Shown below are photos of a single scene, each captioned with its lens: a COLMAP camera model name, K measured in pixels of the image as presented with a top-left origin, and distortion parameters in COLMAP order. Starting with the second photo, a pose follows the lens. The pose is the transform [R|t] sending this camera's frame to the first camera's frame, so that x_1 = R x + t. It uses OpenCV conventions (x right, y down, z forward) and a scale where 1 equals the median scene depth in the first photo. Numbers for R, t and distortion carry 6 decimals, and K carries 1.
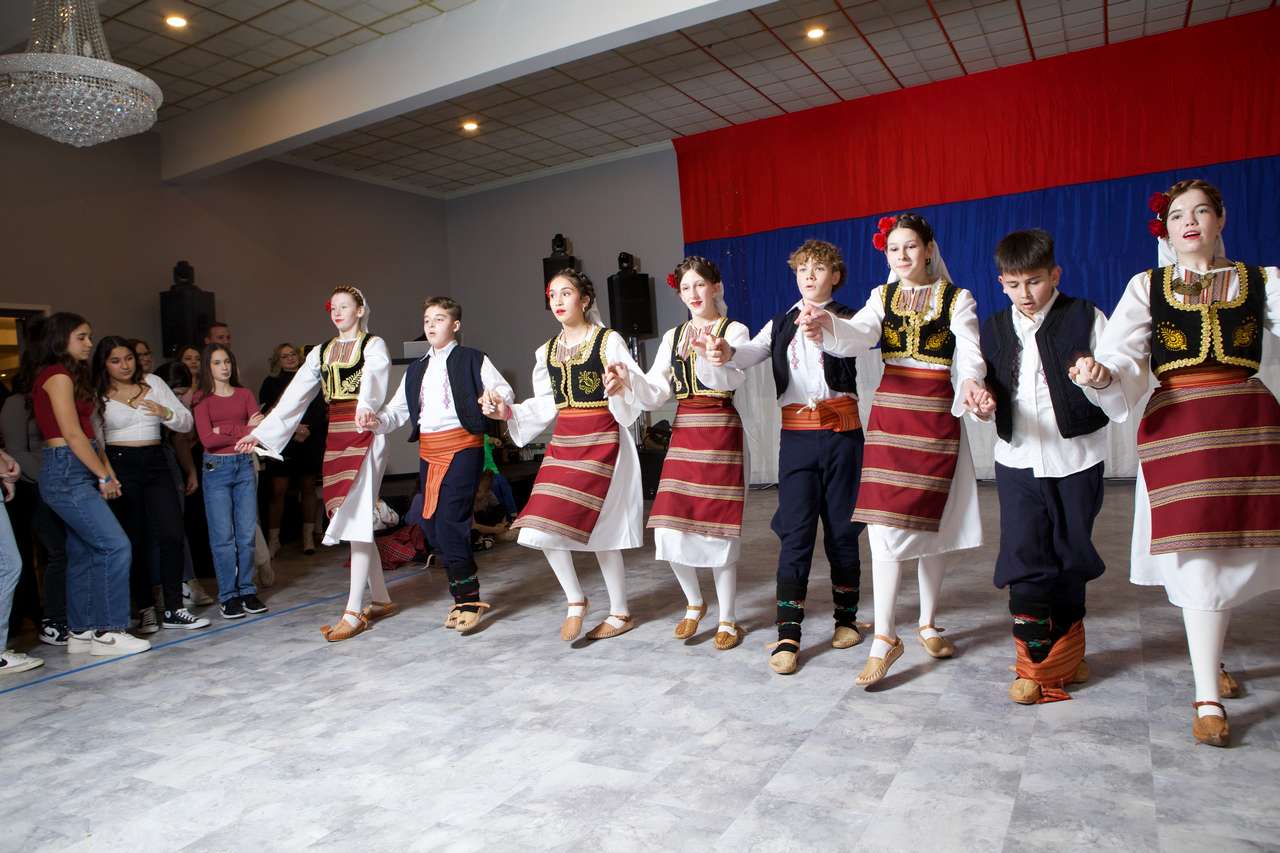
lens RADIAL K [[881.9, 0, 632.8], [0, 881.9, 423.2], [0, 0, 1]] dist [-0.100627, 0.068395]
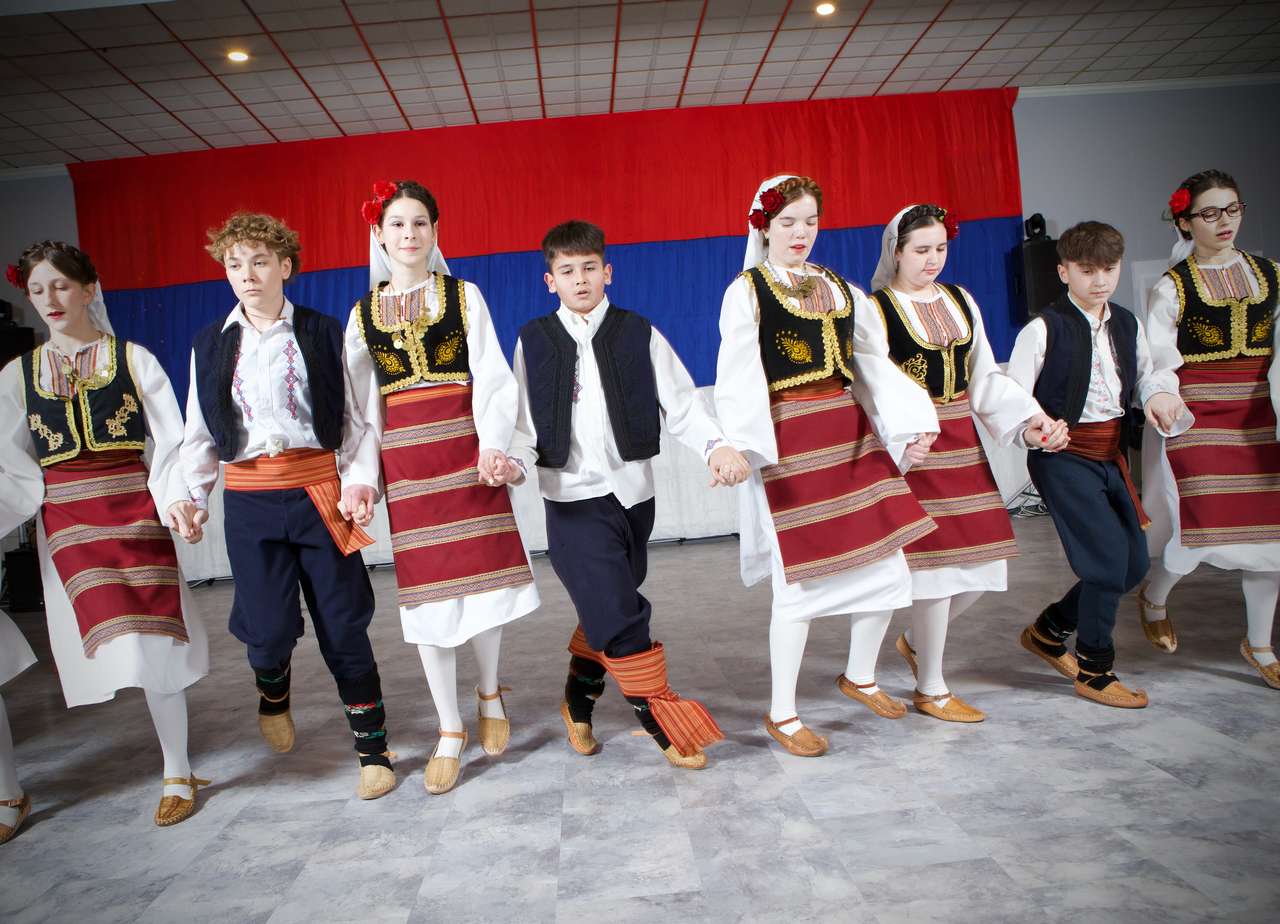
lens RADIAL K [[958.3, 0, 607.8], [0, 958.3, 462.3], [0, 0, 1]] dist [-0.099748, 0.070846]
pose [[0.859852, -0.016003, 0.510292, 0.125415], [0.043259, 0.998198, -0.041589, 0.037912], [-0.508707, 0.057835, 0.858995, 0.067725]]
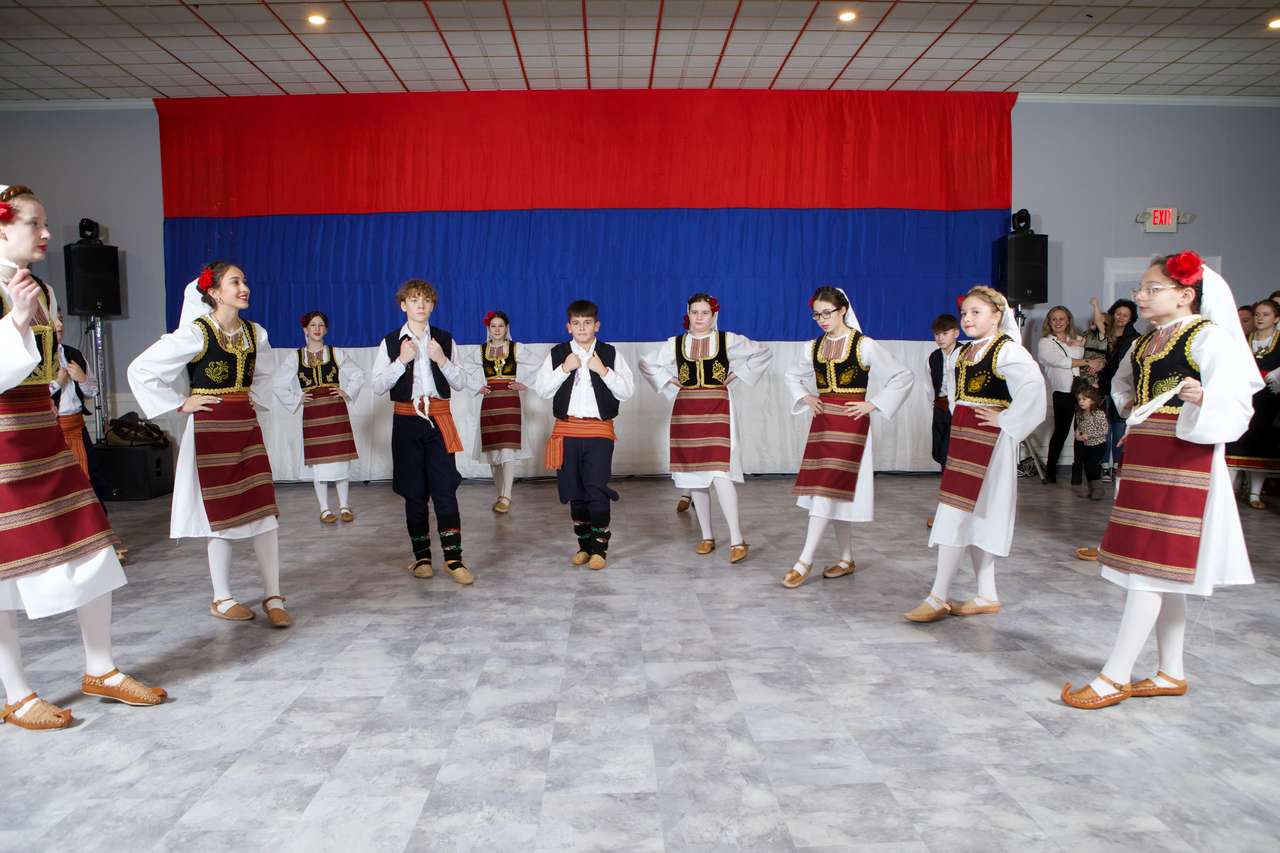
lens RADIAL K [[883.7, 0, 638.2], [0, 883.7, 428.2], [0, 0, 1]] dist [-0.104473, 0.073965]
pose [[0.854026, 0.020288, 0.519835, 0.078394], [-0.028194, 0.999576, 0.007308, -0.030657], [-0.519467, -0.020898, 0.854235, -0.054334]]
